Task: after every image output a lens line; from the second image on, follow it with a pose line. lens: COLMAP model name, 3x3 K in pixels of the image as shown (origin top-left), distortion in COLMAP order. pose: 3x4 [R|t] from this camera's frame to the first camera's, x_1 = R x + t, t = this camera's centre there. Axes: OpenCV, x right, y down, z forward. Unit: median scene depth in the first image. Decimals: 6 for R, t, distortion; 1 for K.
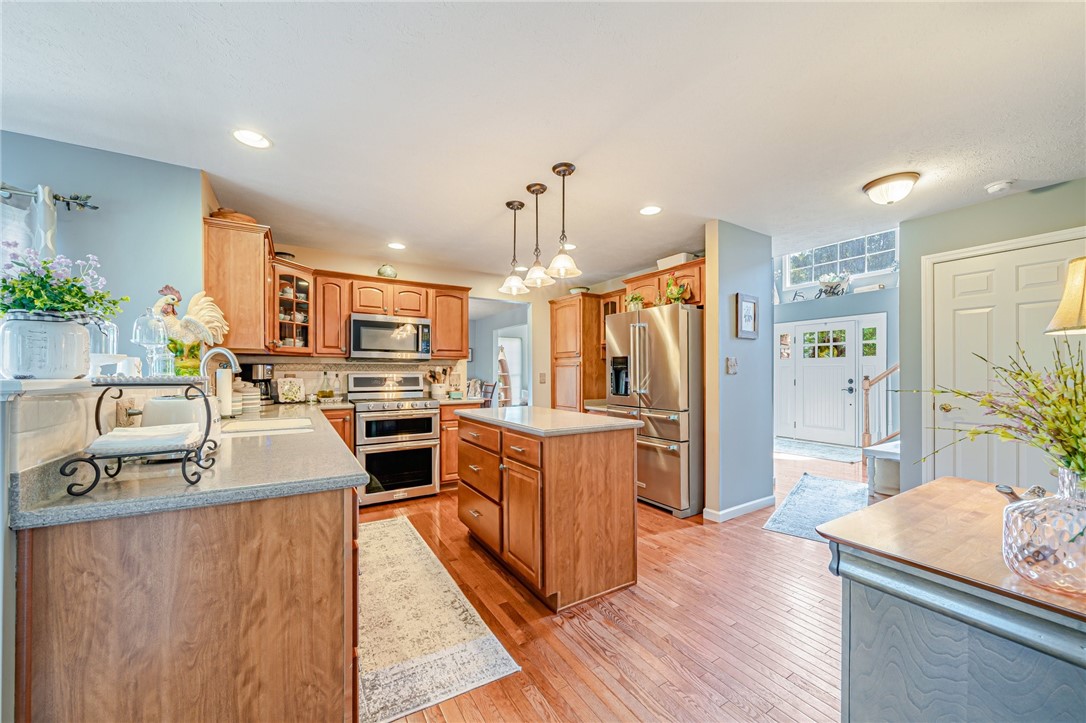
lens RADIAL K [[410.2, 0, 539.1], [0, 410.2, 370.4], [0, 0, 1]] dist [0.001082, -0.000041]
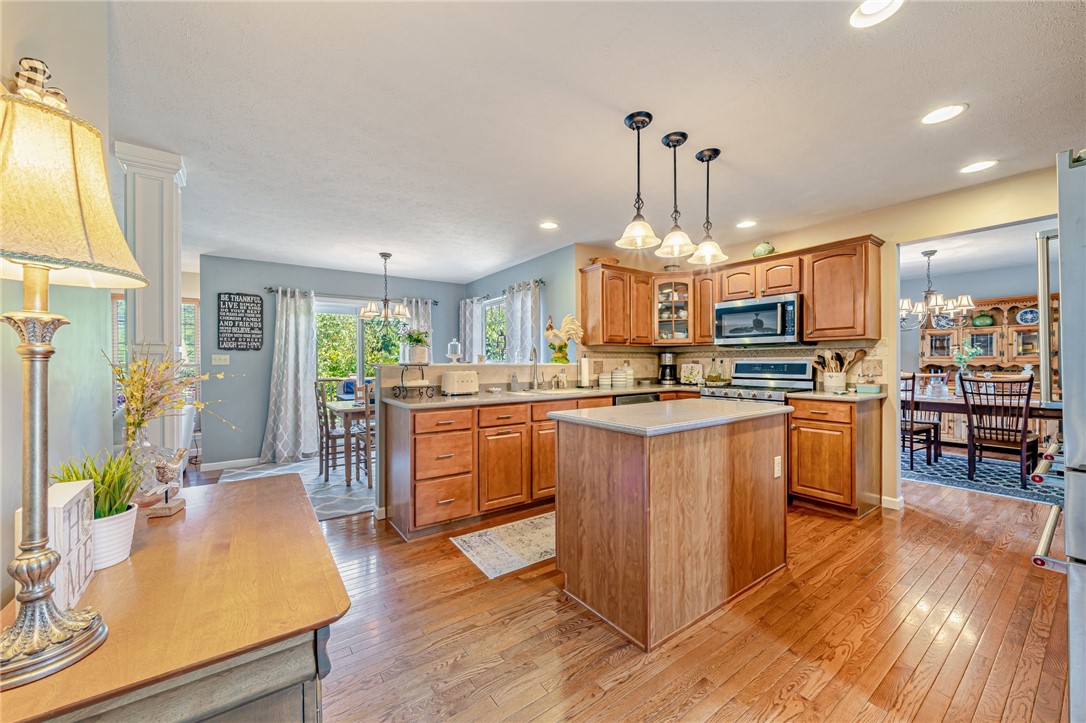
lens RADIAL K [[410.2, 0, 537.9], [0, 410.2, 361.4], [0, 0, 1]] dist [0.001082, -0.000041]
pose [[0.061676, -0.000106, -0.998096, 1.019602], [0.013827, 0.999904, 0.000748, 0.006427], [0.998000, -0.013846, 0.061671, 0.835178]]
